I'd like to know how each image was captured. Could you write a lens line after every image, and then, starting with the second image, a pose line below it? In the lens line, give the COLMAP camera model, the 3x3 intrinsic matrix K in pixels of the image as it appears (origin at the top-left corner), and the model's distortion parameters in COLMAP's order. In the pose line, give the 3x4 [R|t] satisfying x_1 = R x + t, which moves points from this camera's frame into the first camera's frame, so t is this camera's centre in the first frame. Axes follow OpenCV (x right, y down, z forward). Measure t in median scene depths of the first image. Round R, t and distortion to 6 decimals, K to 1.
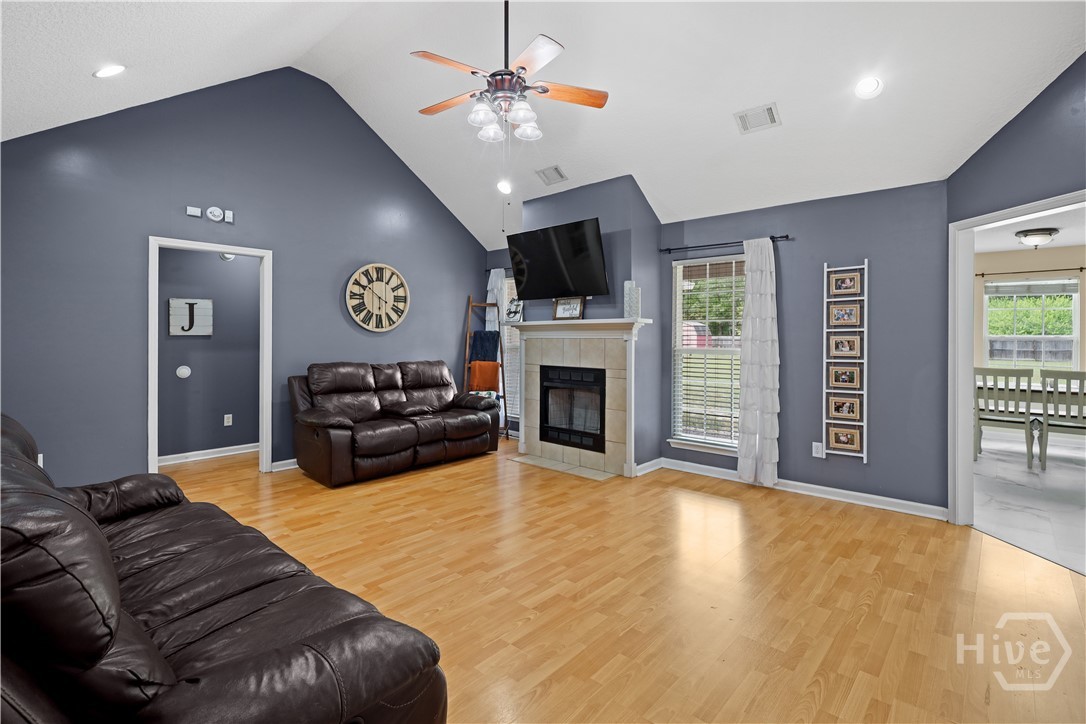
lens RADIAL K [[510.5, 0, 555.0], [0, 510.5, 340.5], [0, 0, 1]] dist [-0.001964, -0.000294]
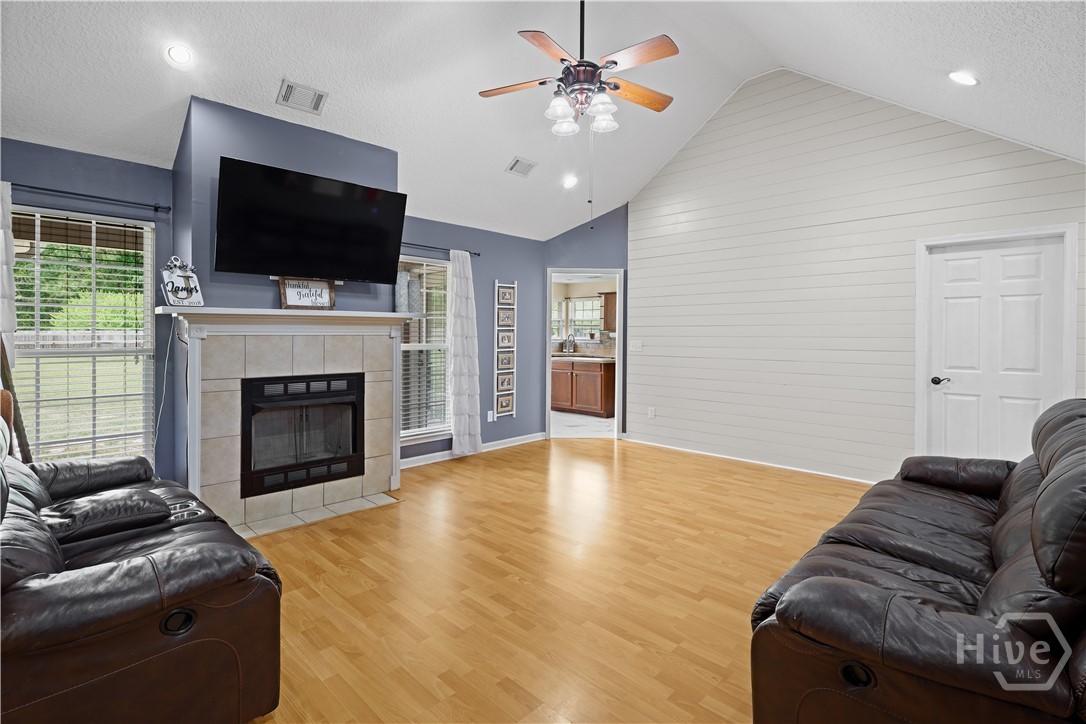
lens RADIAL K [[510.5, 0, 555.0], [0, 510.5, 340.5], [0, 0, 1]] dist [-0.001964, -0.000294]
pose [[0.044579, -0.019785, 0.998810, -0.769320], [-0.000626, 0.999803, 0.019832, -0.013245], [-0.999006, -0.001509, 0.044558, 0.711244]]
